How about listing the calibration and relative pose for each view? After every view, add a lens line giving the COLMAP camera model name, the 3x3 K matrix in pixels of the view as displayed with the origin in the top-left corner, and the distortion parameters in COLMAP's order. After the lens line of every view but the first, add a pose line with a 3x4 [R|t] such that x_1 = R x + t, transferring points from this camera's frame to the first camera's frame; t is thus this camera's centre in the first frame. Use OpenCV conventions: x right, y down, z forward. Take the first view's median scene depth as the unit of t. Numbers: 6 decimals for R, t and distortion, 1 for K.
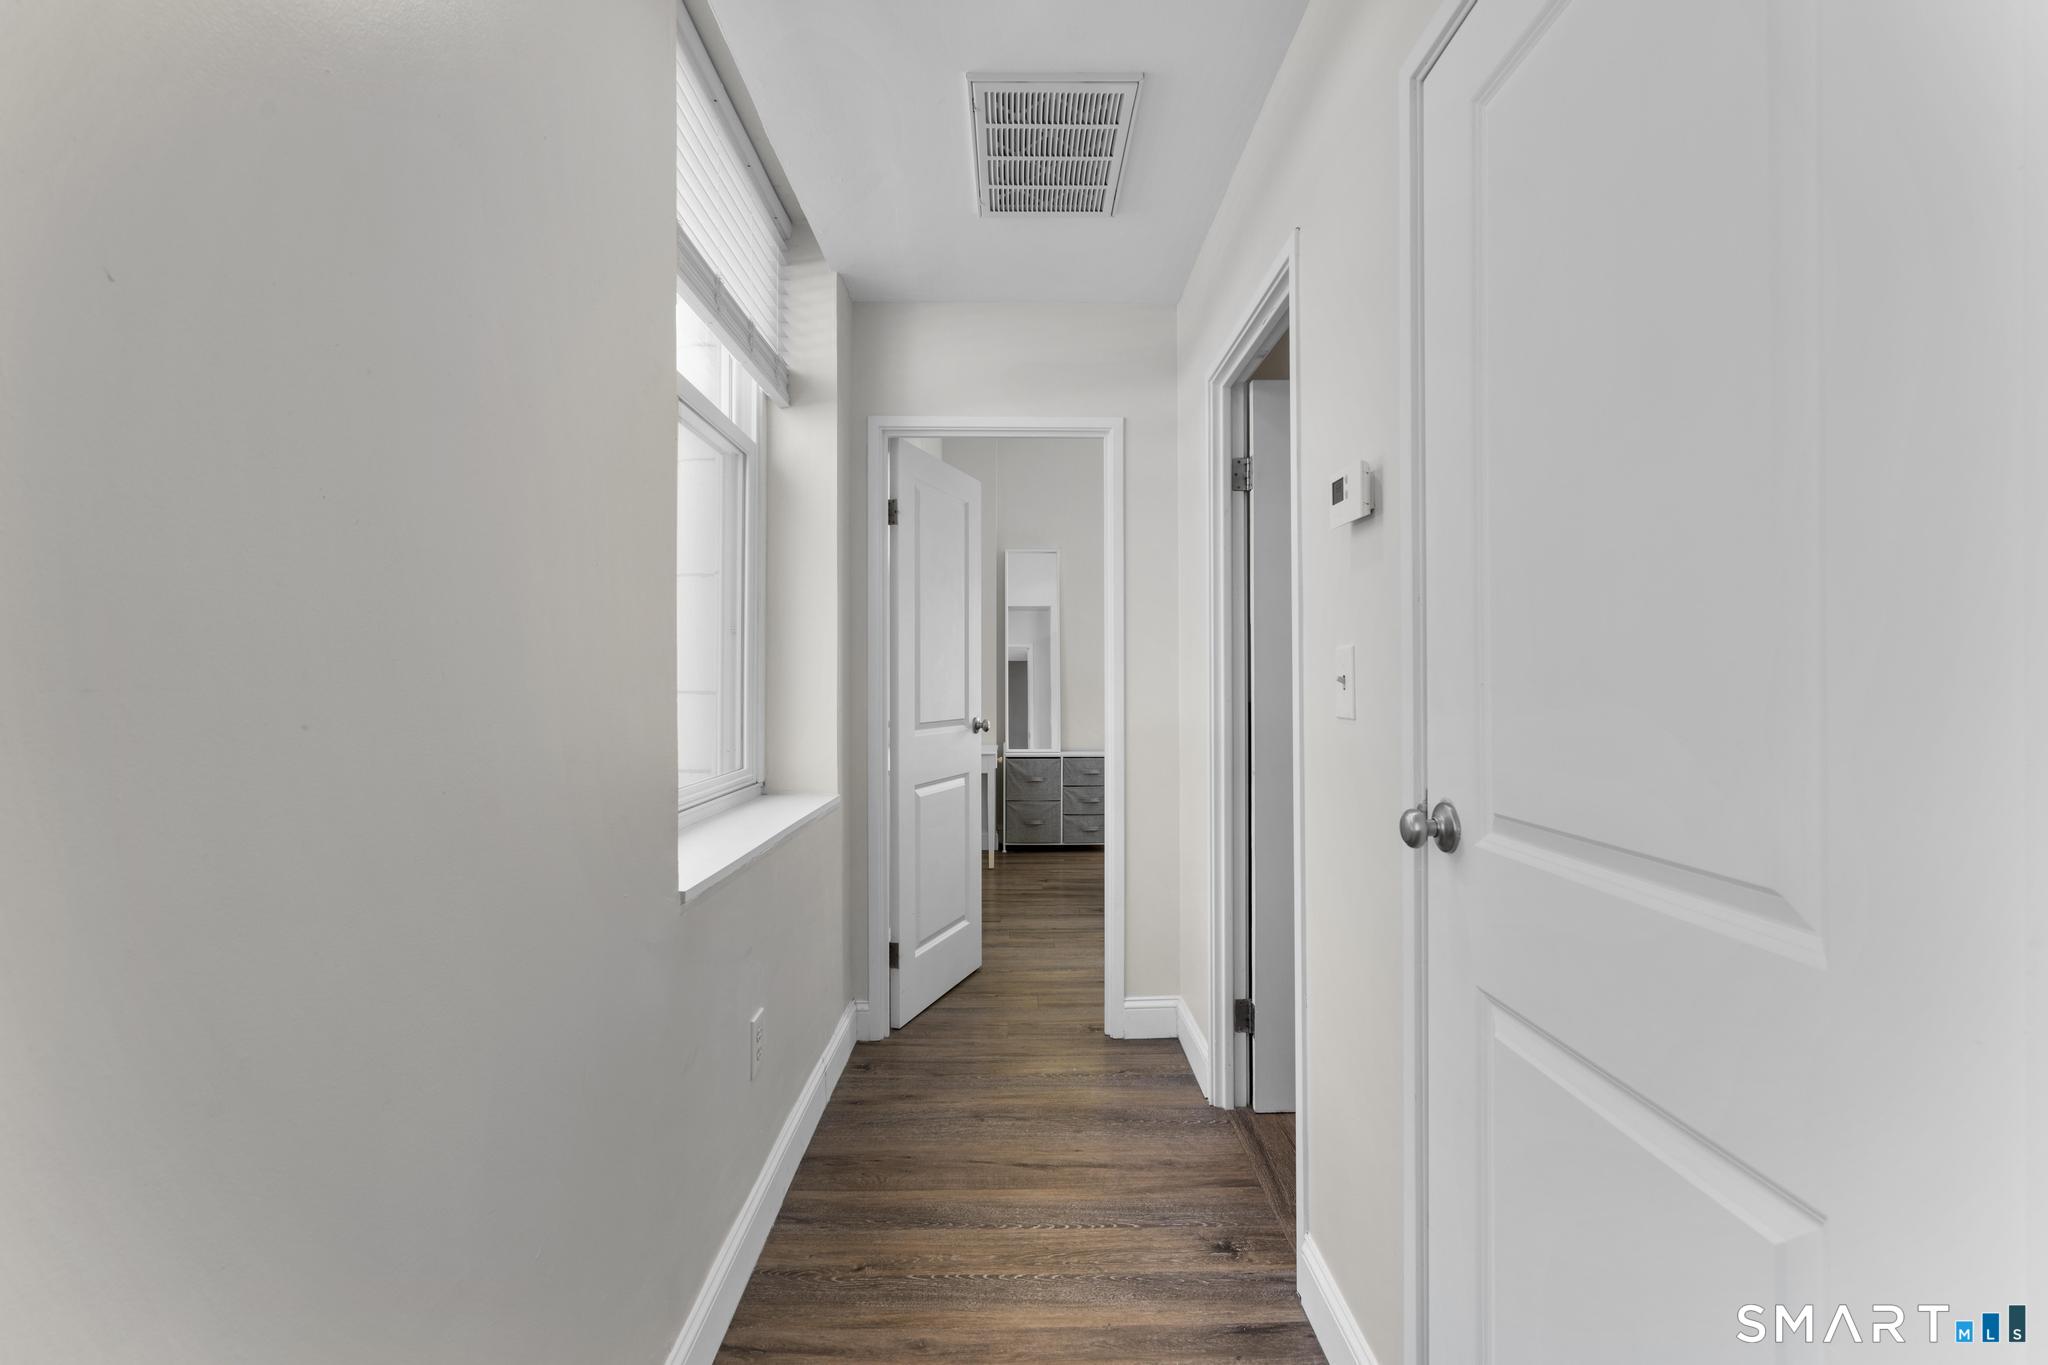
lens RADIAL K [[923.0, 0, 1026.1], [0, 923.0, 685.7], [0, 0, 1]] dist [-0.004120, 0.002200]
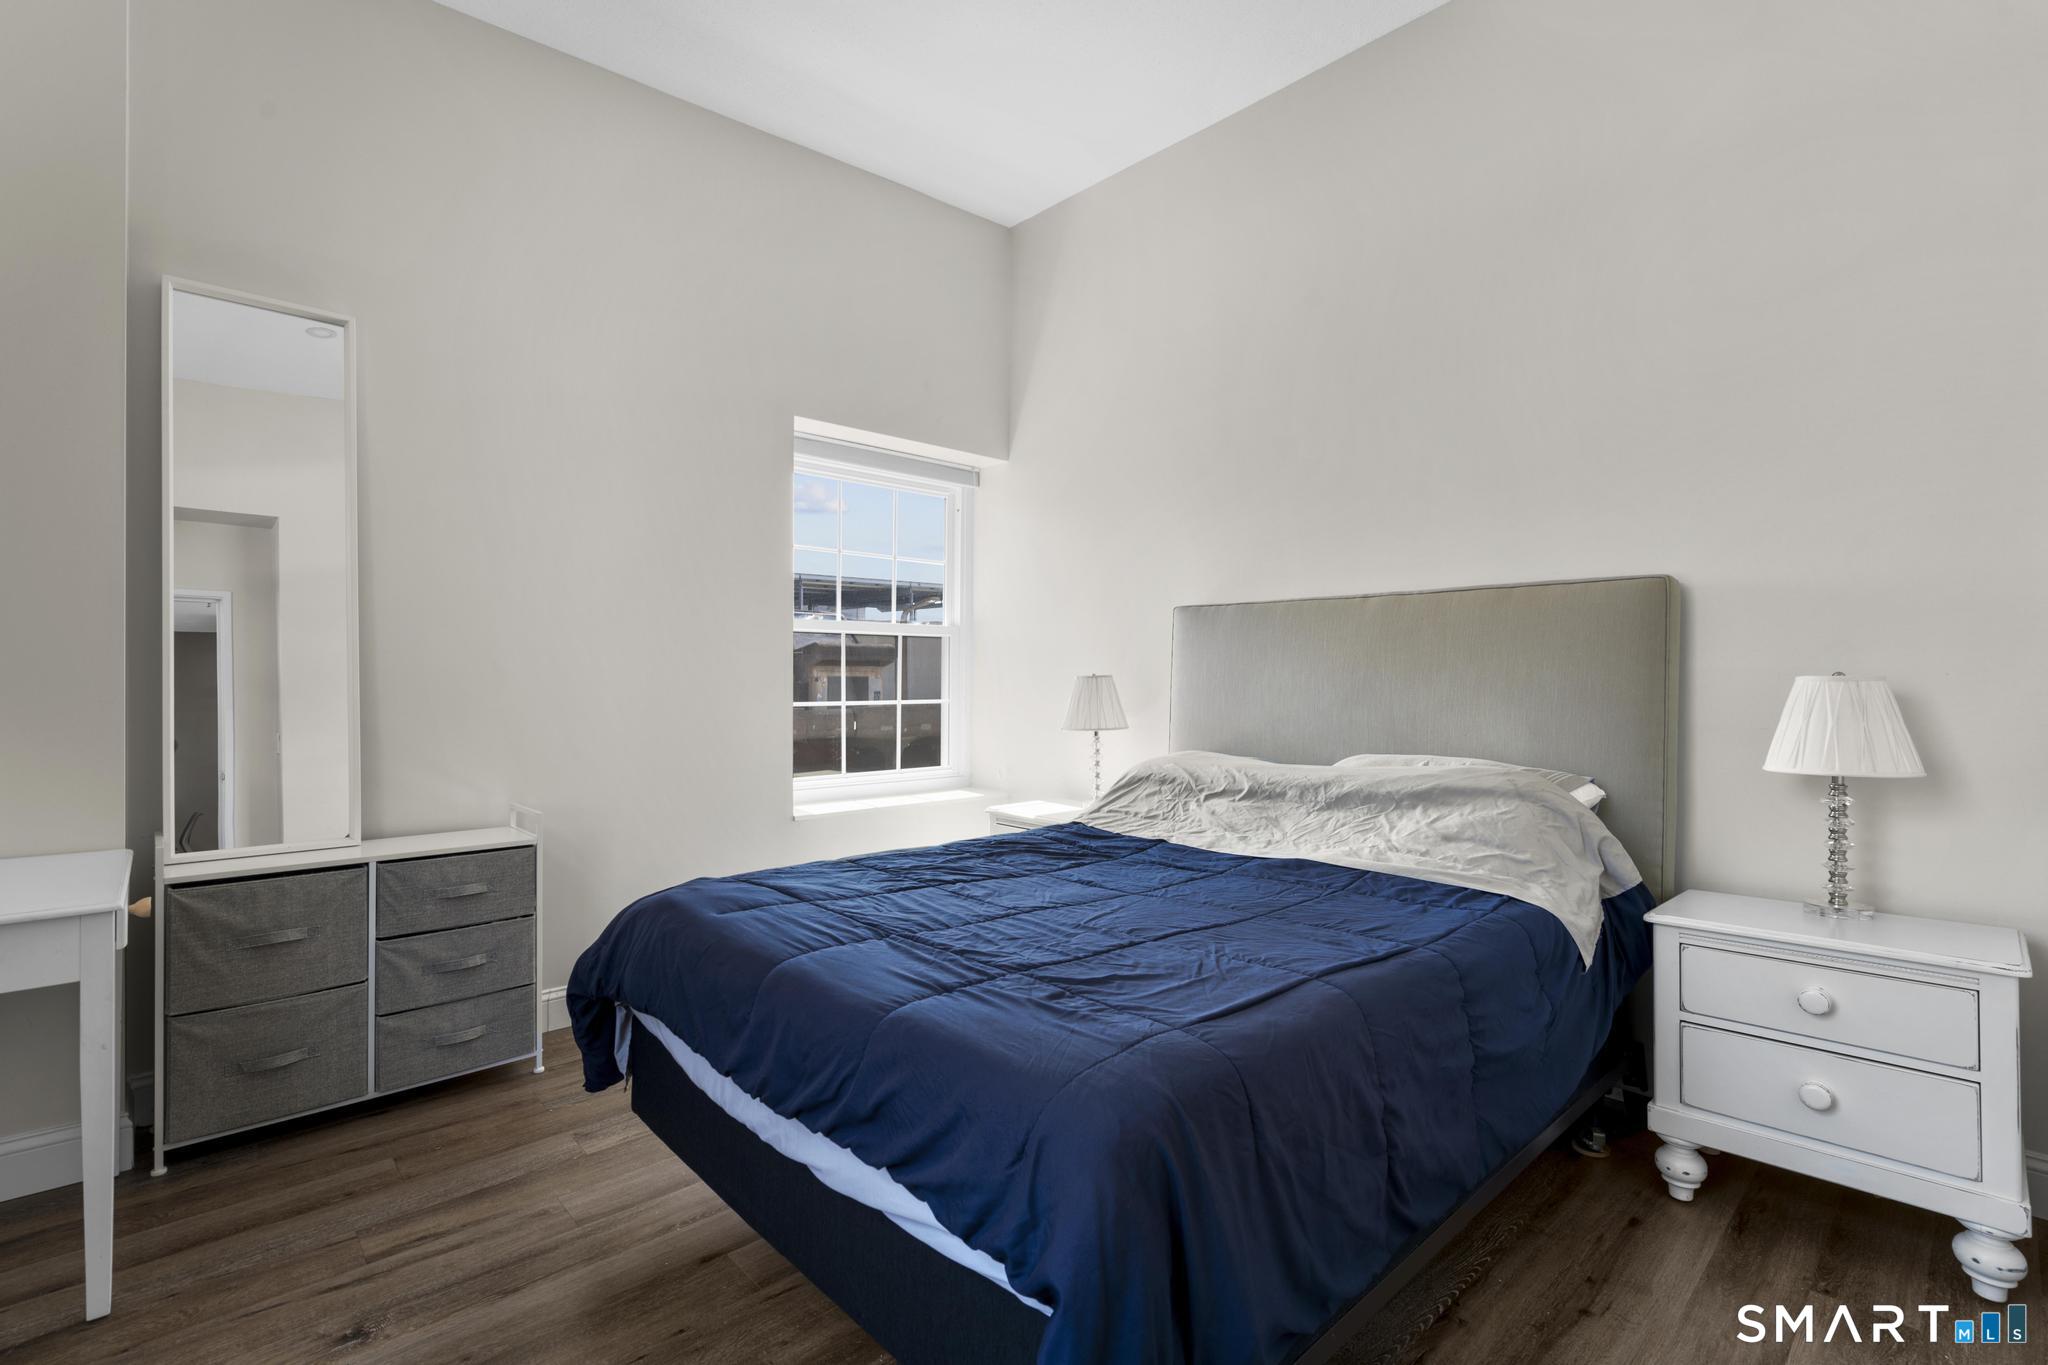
lens RADIAL K [[923.0, 0, 1026.4], [0, 923.0, 685.6], [0, 0, 1]] dist [-0.004120, 0.002200]
pose [[0.745950, -0.000110, 0.666002, -0.011720], [-0.012192, 0.999830, 0.013820, -0.001928], [-0.665891, -0.018429, 0.745821, 0.548903]]
